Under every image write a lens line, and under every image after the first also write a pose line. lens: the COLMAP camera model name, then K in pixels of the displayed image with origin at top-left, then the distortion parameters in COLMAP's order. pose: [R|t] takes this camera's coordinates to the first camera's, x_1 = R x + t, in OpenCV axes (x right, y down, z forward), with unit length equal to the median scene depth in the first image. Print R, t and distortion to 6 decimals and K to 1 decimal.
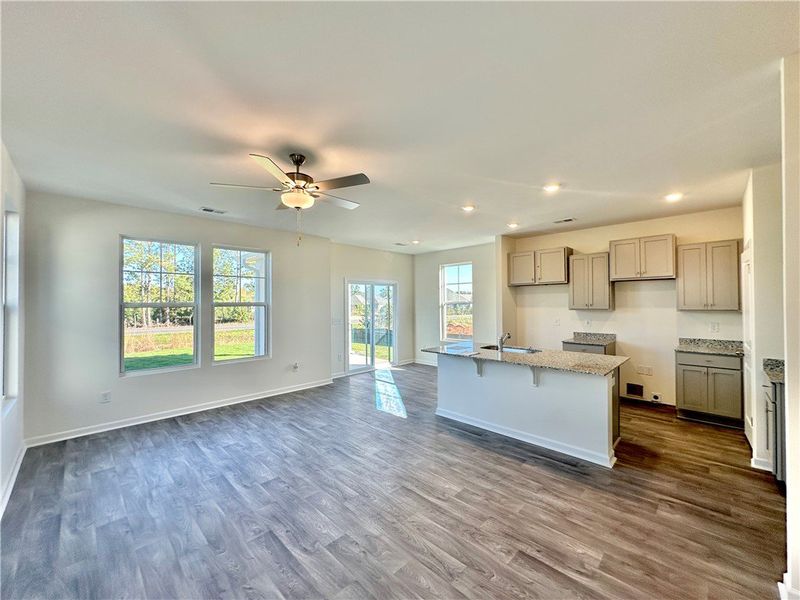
lens RADIAL K [[318.0, 0, 397.1], [0, 318.0, 300.4], [0, 0, 1]] dist [-0.005217, 0.000719]
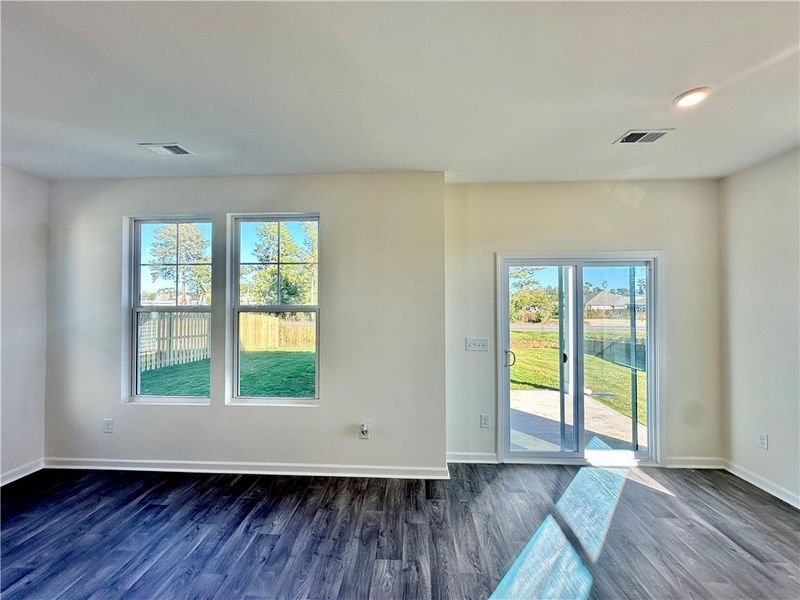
lens RADIAL K [[318.0, 0, 400.8], [0, 318.0, 296.1], [0, 0, 1]] dist [-0.005217, 0.000719]
pose [[0.673820, -0.011223, -0.738810, 0.137666], [0.002465, 0.999913, -0.012941, -0.003213], [0.738891, 0.006898, 0.673789, 0.909294]]
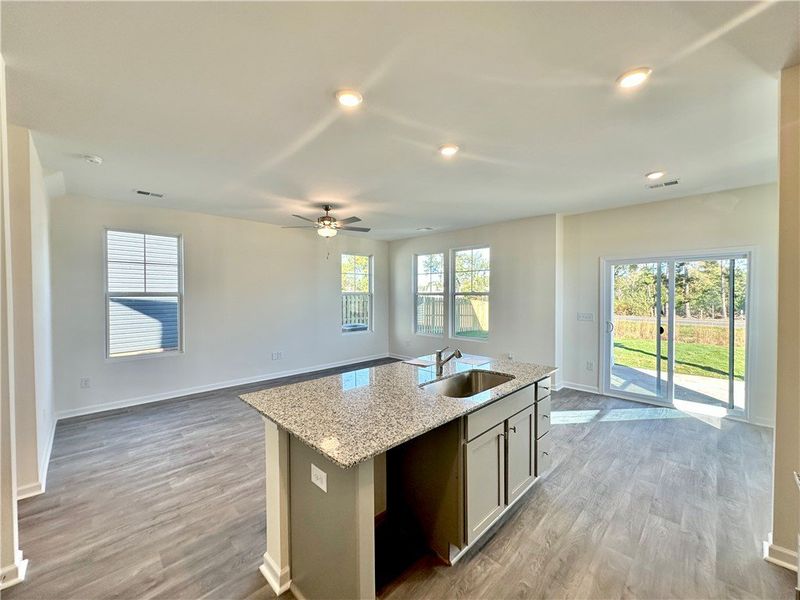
lens RADIAL K [[318.0, 0, 402.2], [0, 318.0, 298.8], [0, 0, 1]] dist [-0.005217, 0.000719]
pose [[0.005396, 0.020737, -0.999770, 0.863237], [0.009034, 0.999743, 0.020785, 0.004389], [0.999945, -0.009144, 0.005207, 0.866186]]
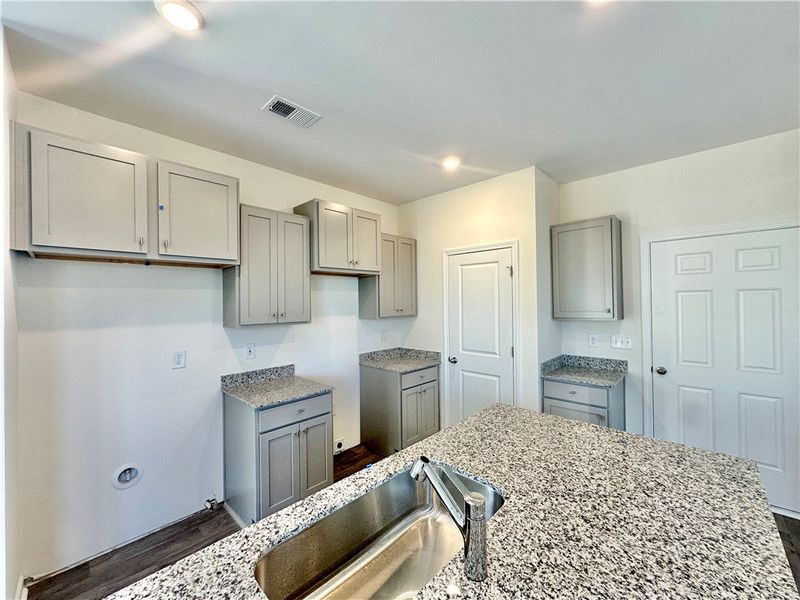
lens RADIAL K [[318.0, 0, 397.9], [0, 318.0, 299.5], [0, 0, 1]] dist [-0.005217, 0.000719]
pose [[-0.030349, 0.014061, 0.999440, 0.126933], [0.004339, 0.999893, -0.013935, -0.002135], [-0.999530, 0.003913, -0.030407, 0.982828]]
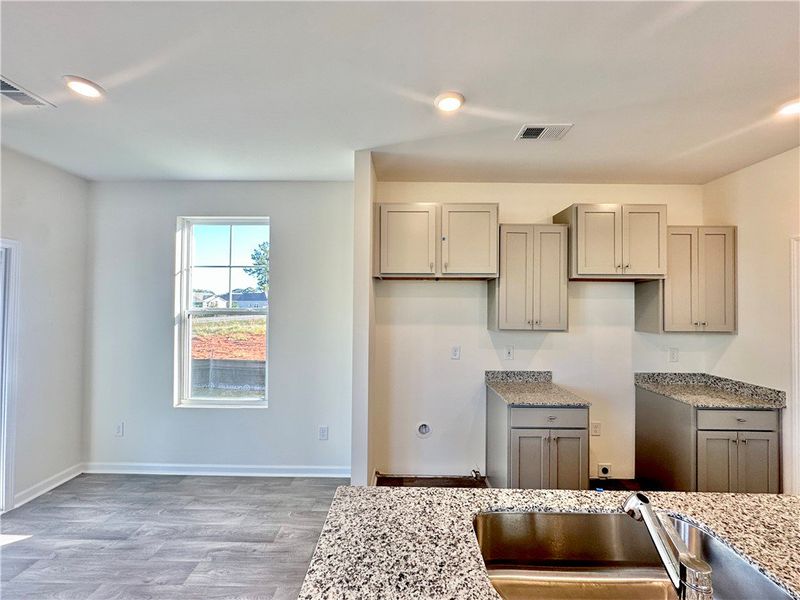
lens RADIAL K [[318.0, 0, 400.8], [0, 318.0, 299.6], [0, 0, 1]] dist [-0.005217, 0.000719]
pose [[0.710466, 0.023828, 0.703328, 0.097846], [-0.019685, 0.999708, -0.013985, -0.013064], [-0.703456, -0.003909, 0.710728, 0.926815]]
